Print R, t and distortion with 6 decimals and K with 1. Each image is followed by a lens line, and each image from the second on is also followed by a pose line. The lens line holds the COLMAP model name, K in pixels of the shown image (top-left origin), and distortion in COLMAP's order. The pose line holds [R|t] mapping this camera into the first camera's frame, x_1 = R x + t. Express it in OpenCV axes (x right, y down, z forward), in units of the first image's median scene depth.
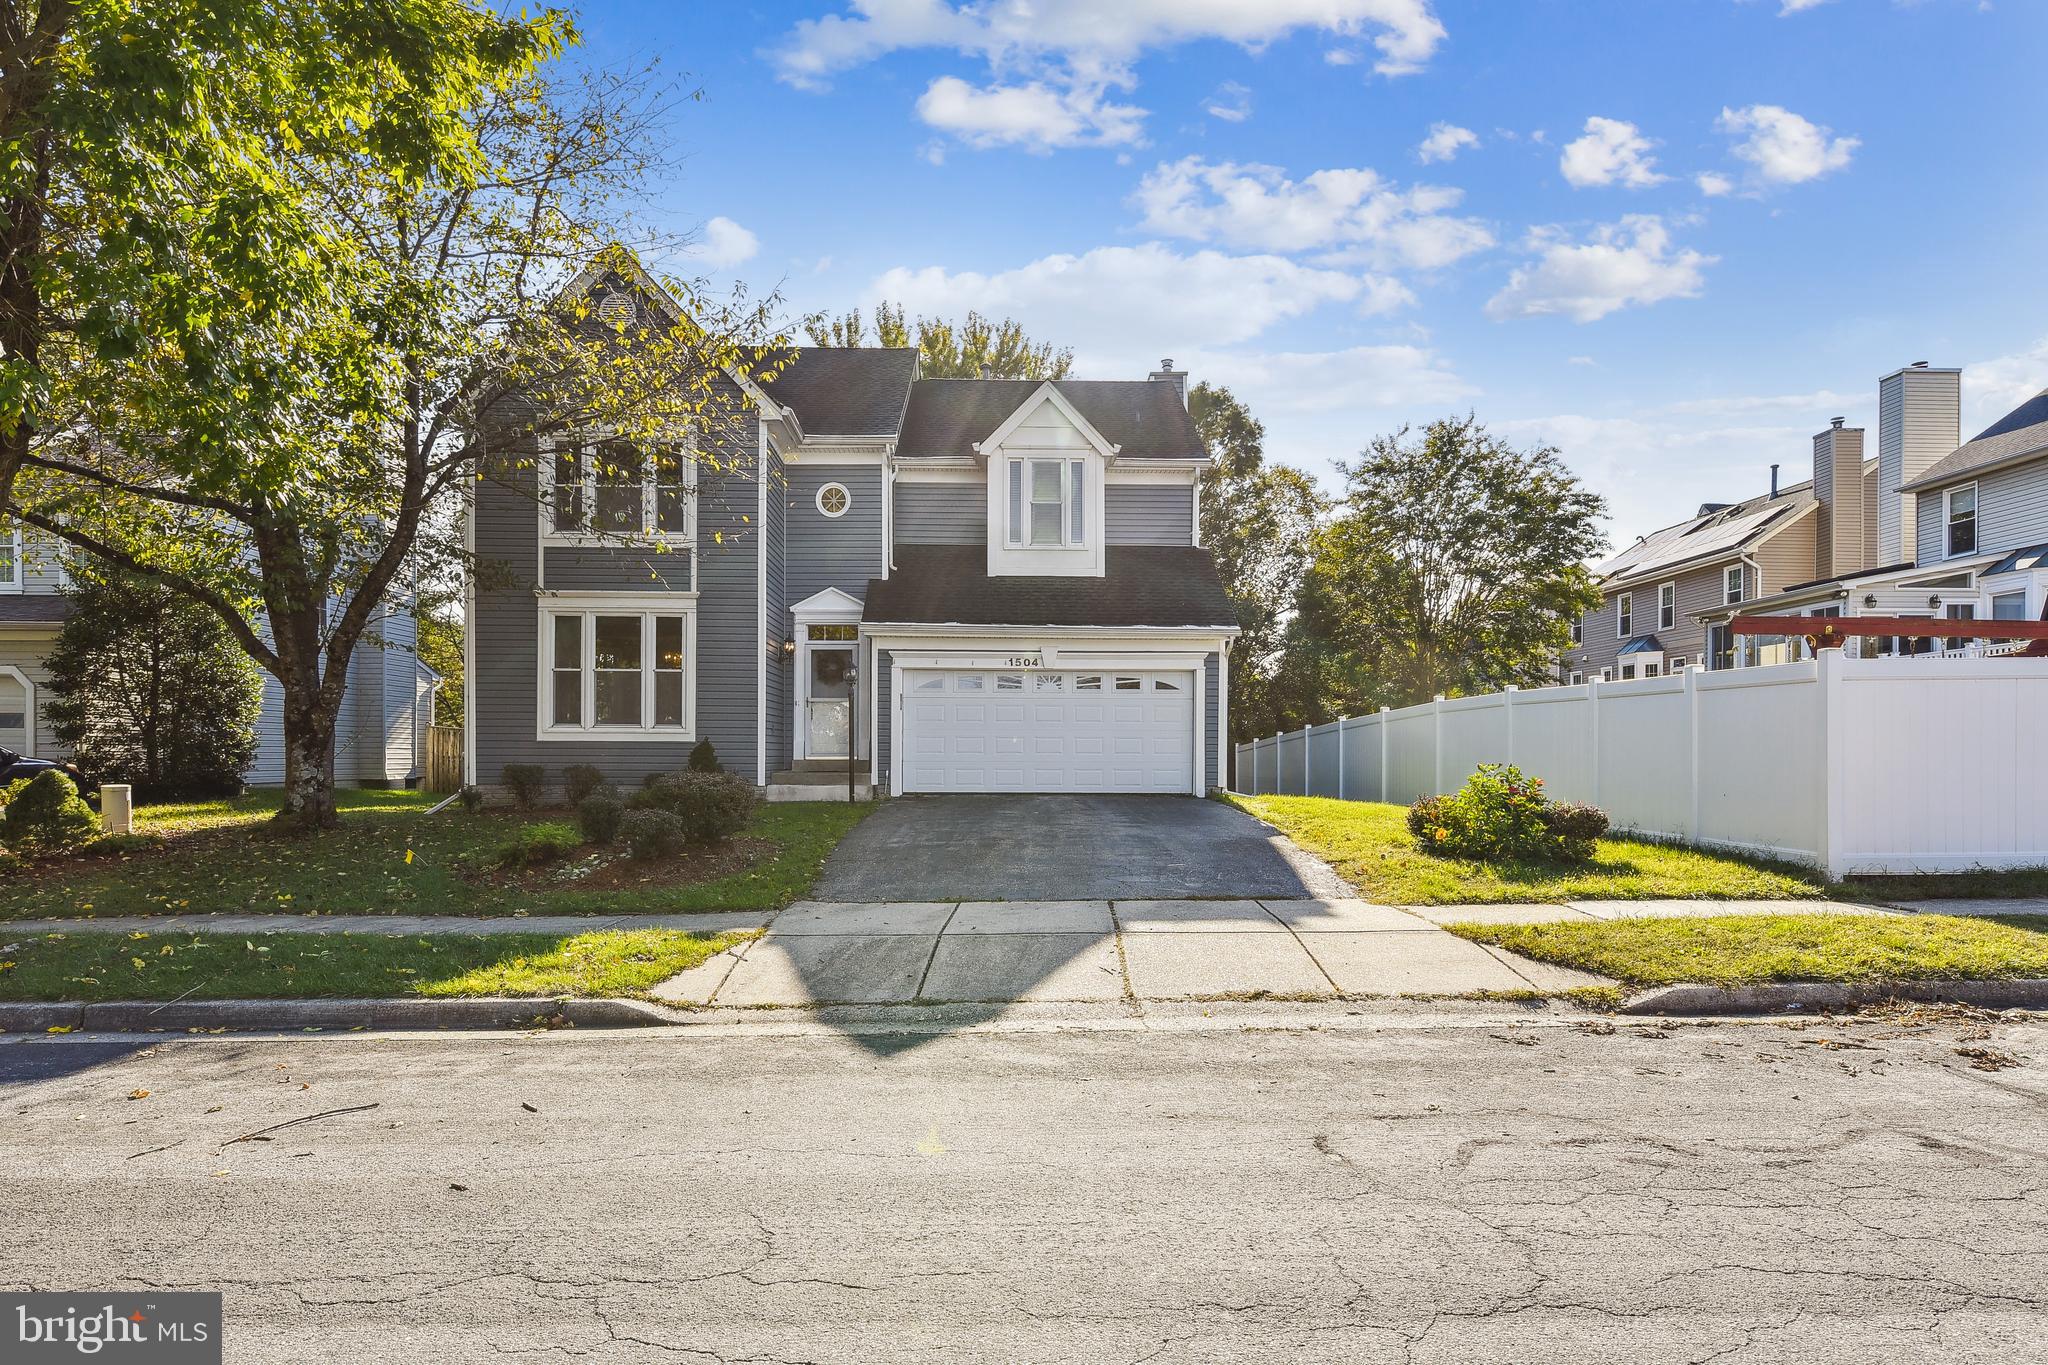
lens RADIAL K [[1124.0, 0, 1023.3], [0, 1124.0, 761.3], [0, 0, 1]] dist [0.001253, 0.000072]
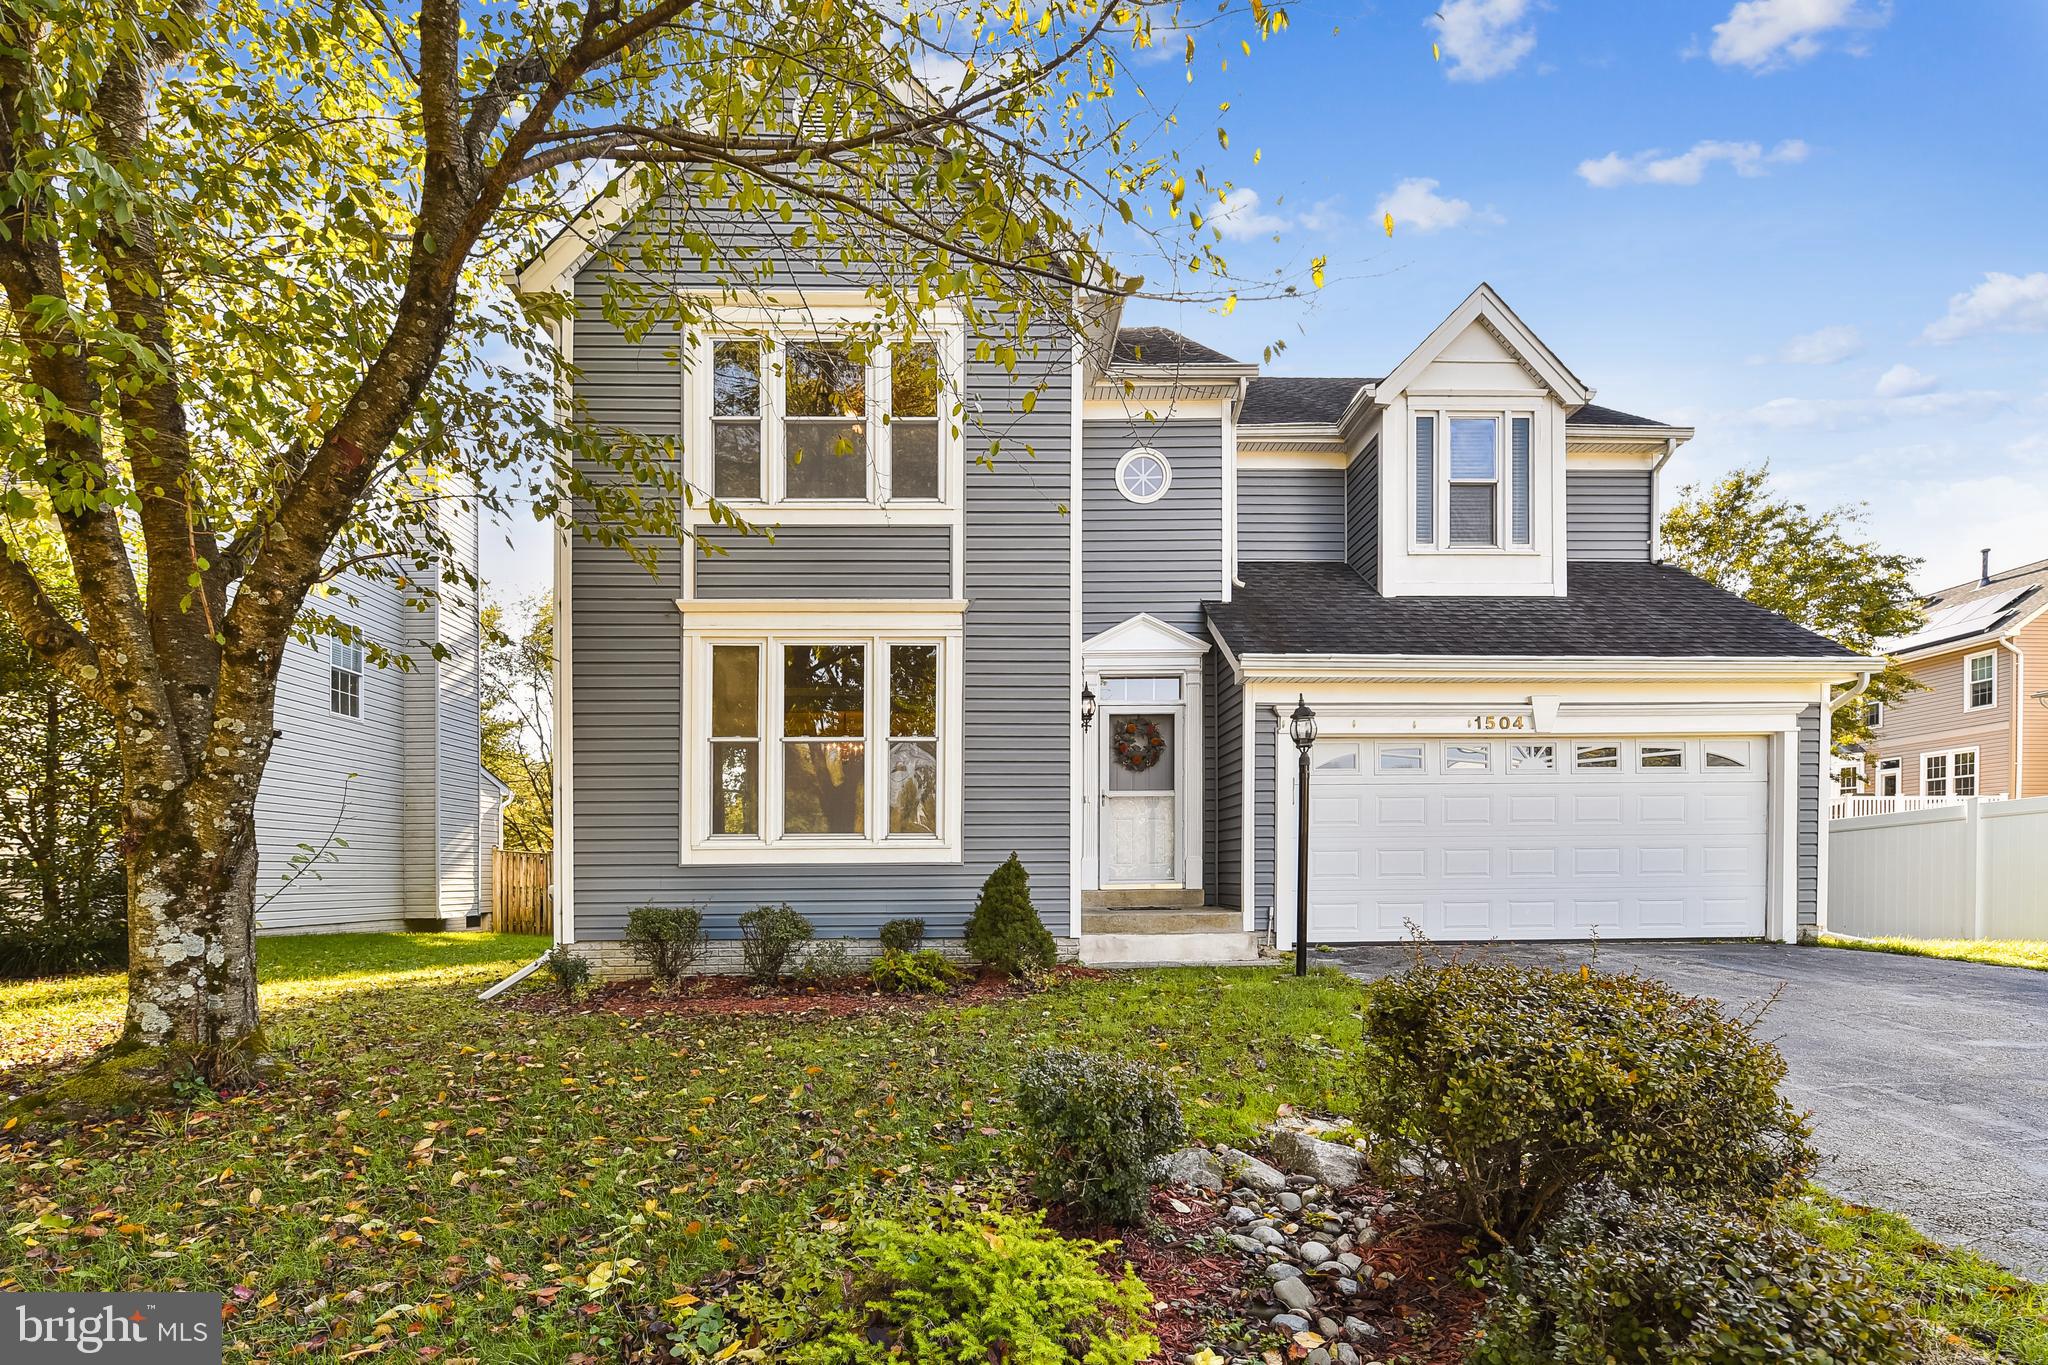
lens RADIAL K [[975.3, 0, 1037.2], [0, 975.3, 849.7], [0, 0, 1]] dist [-0.000525, 0.000301]
pose [[0.999772, -0.012020, 0.017620, -0.255063], [0.012561, 0.999443, -0.030909, -0.007639], [-0.017239, 0.031123, 0.999367, 0.489520]]
